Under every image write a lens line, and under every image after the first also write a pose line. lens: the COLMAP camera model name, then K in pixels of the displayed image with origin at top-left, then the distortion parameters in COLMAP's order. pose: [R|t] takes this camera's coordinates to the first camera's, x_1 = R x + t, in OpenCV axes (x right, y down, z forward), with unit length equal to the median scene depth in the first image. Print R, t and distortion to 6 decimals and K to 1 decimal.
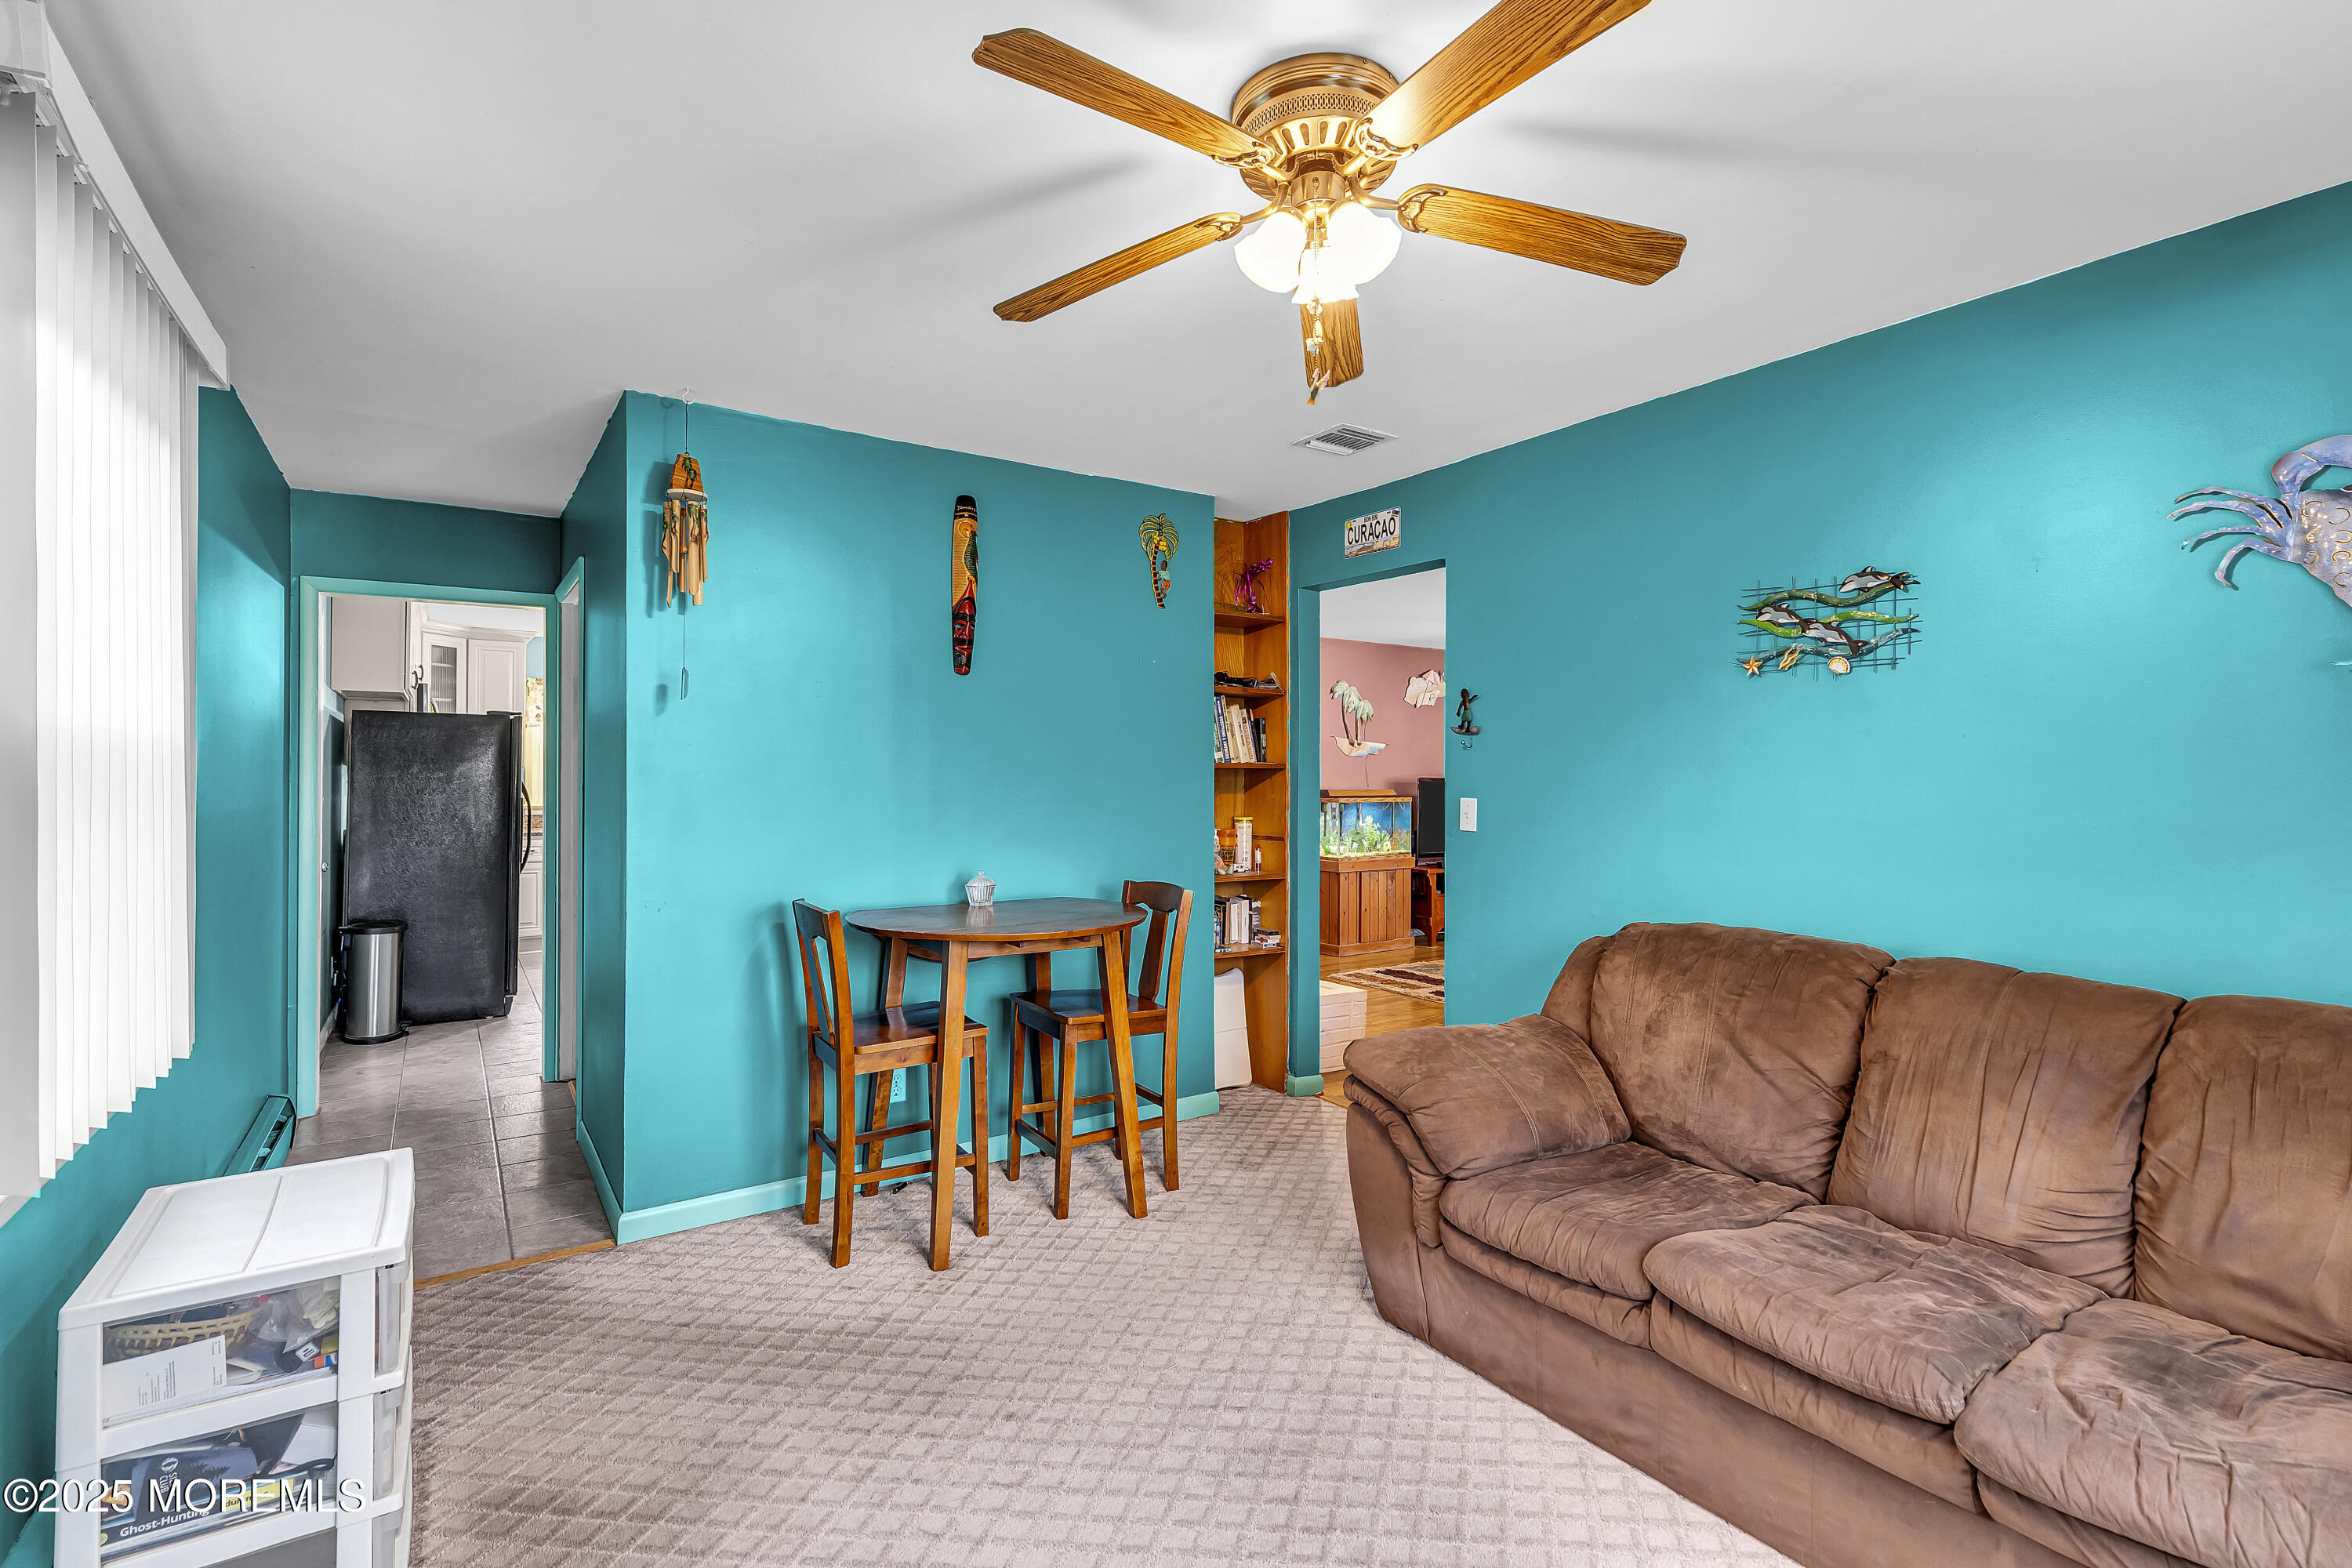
lens RADIAL K [[1074.8, 0, 1170.2], [0, 1074.8, 779.4], [0, 0, 1]] dist [-0.007984, 0.002790]
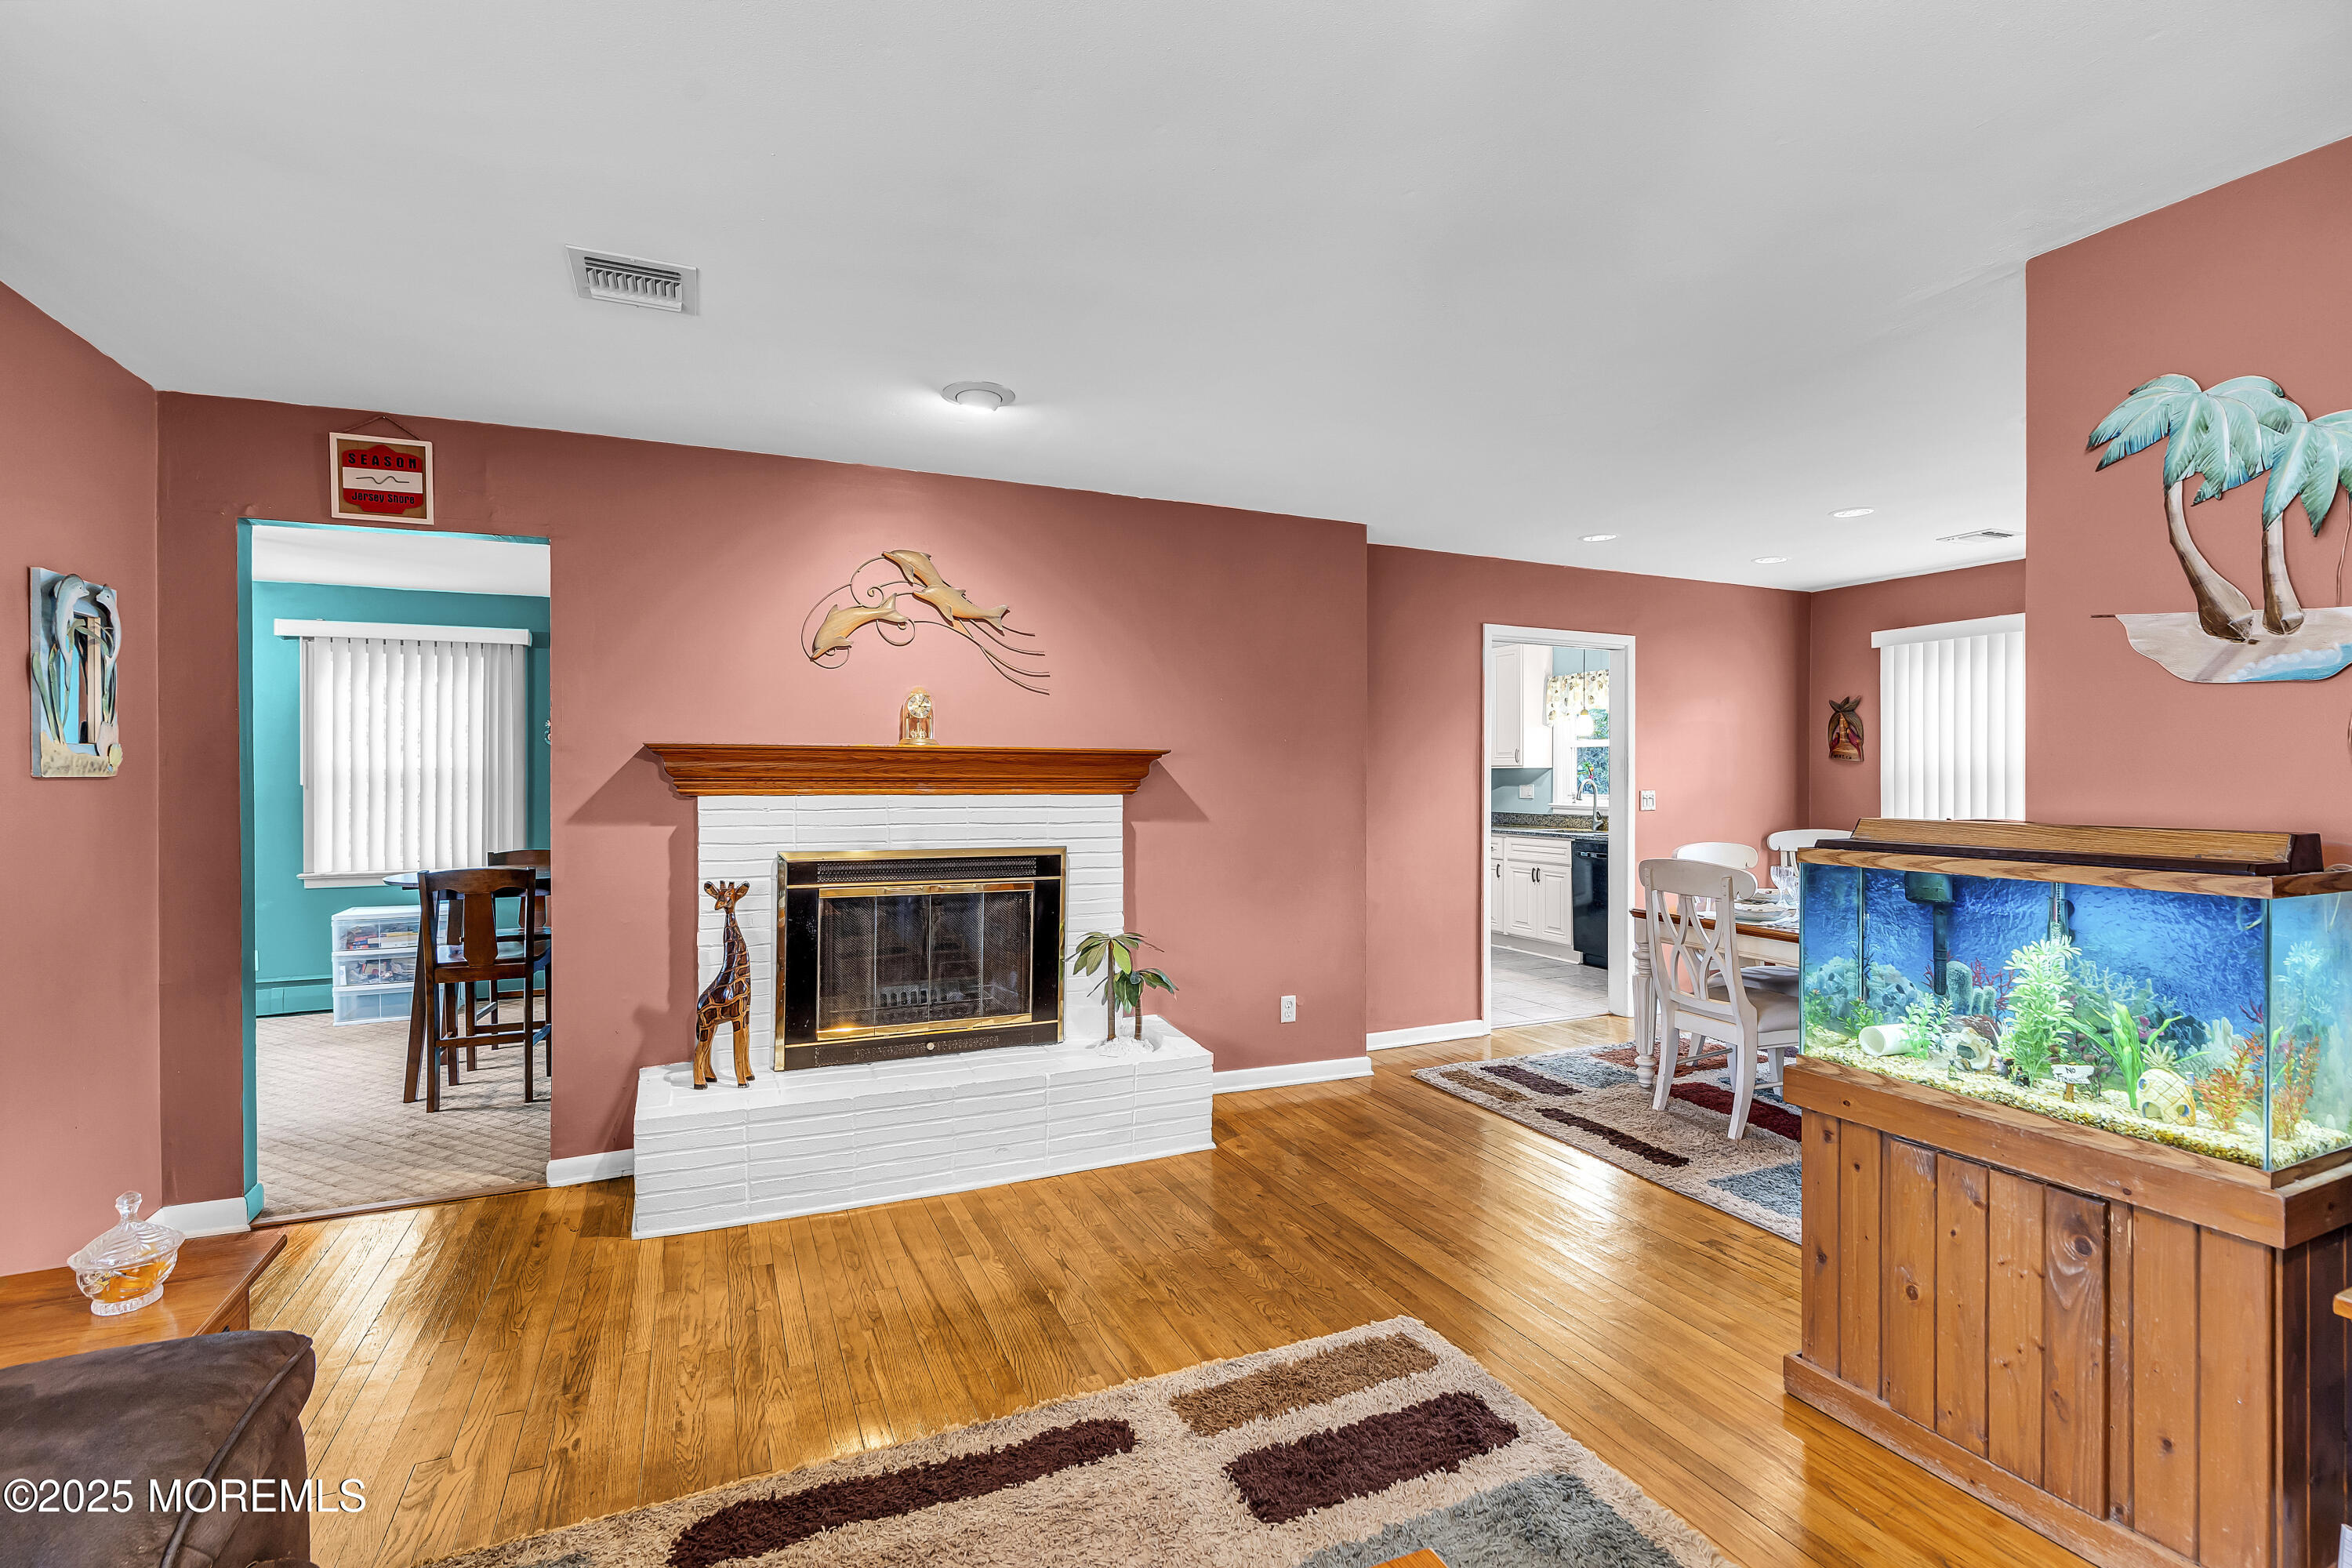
lens RADIAL K [[1074.8, 0, 1189.4], [0, 1074.8, 773.1], [0, 0, 1]] dist [-0.007984, 0.002790]
pose [[-0.167279, -0.007102, -0.985884, 0.443452], [0.001554, 0.999971, -0.007467, -0.000811], [0.985908, -0.002781, -0.167263, 0.835958]]
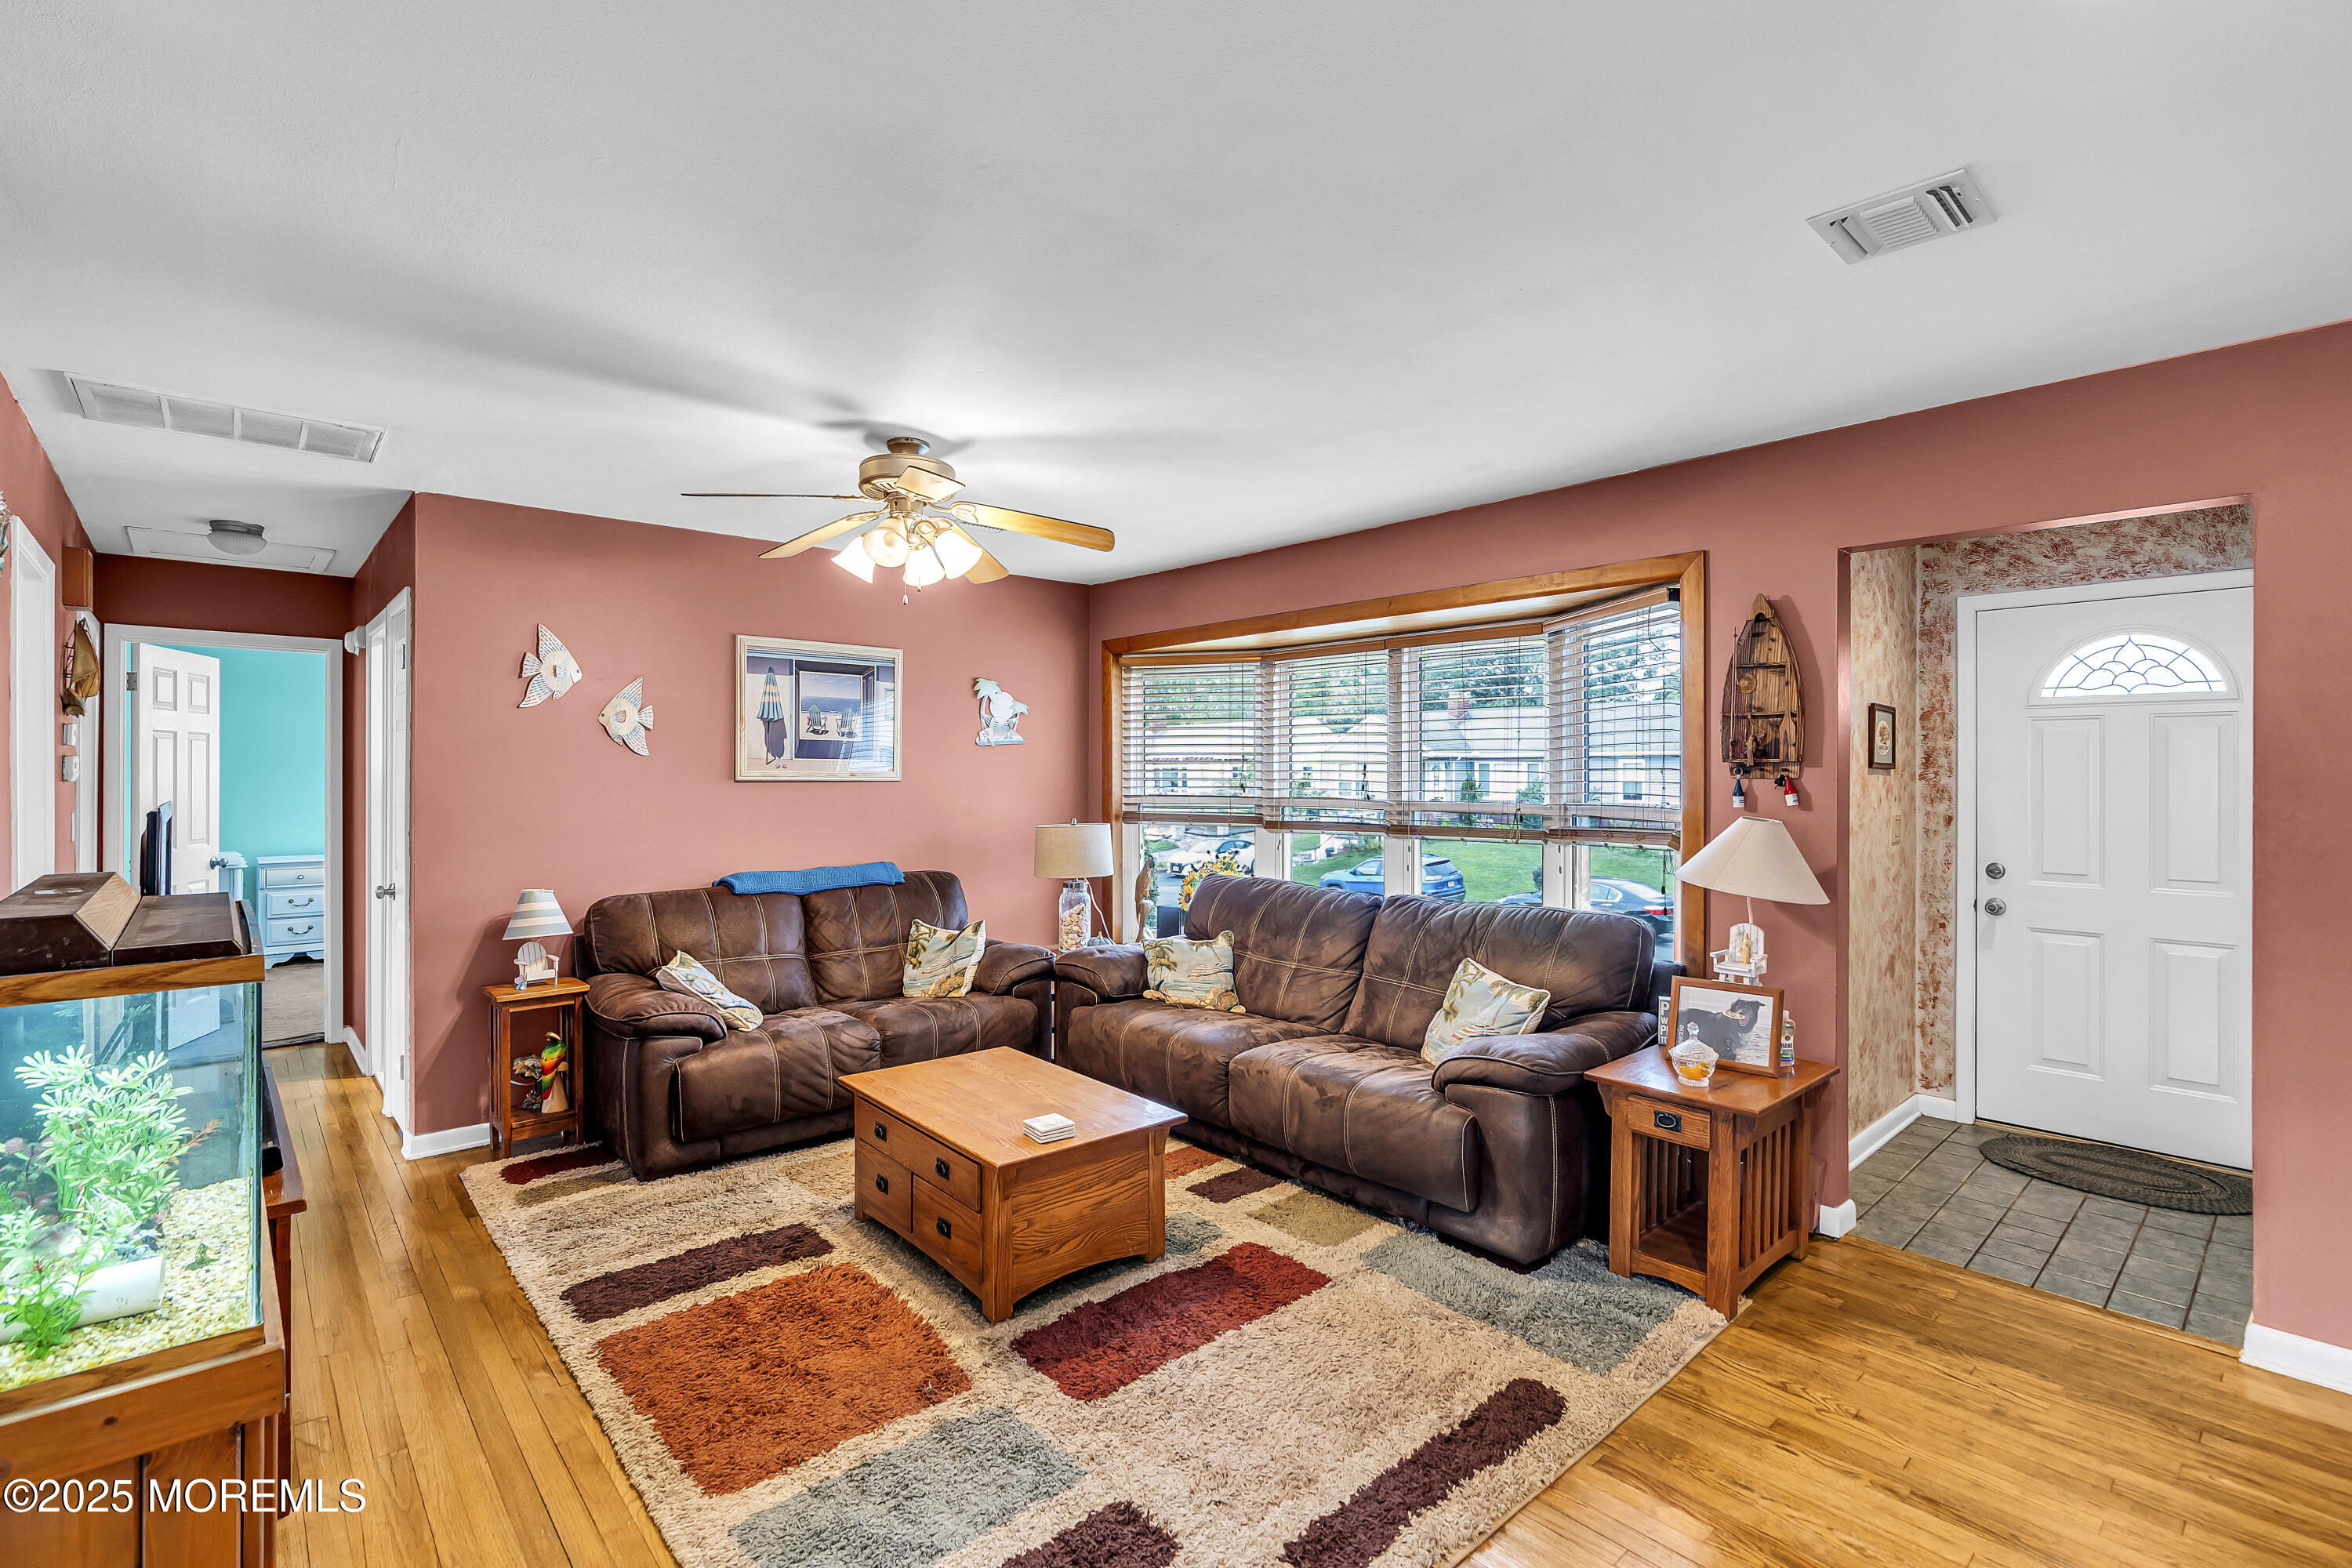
lens RADIAL K [[1074.8, 0, 1195.6], [0, 1074.8, 772.4], [0, 0, 1]] dist [-0.007984, 0.002790]
pose [[-0.154551, -0.002732, 0.987981, -0.023699], [-0.005233, 0.999984, 0.001947, -0.011163], [-0.987971, -0.004869, -0.154563, 0.835829]]
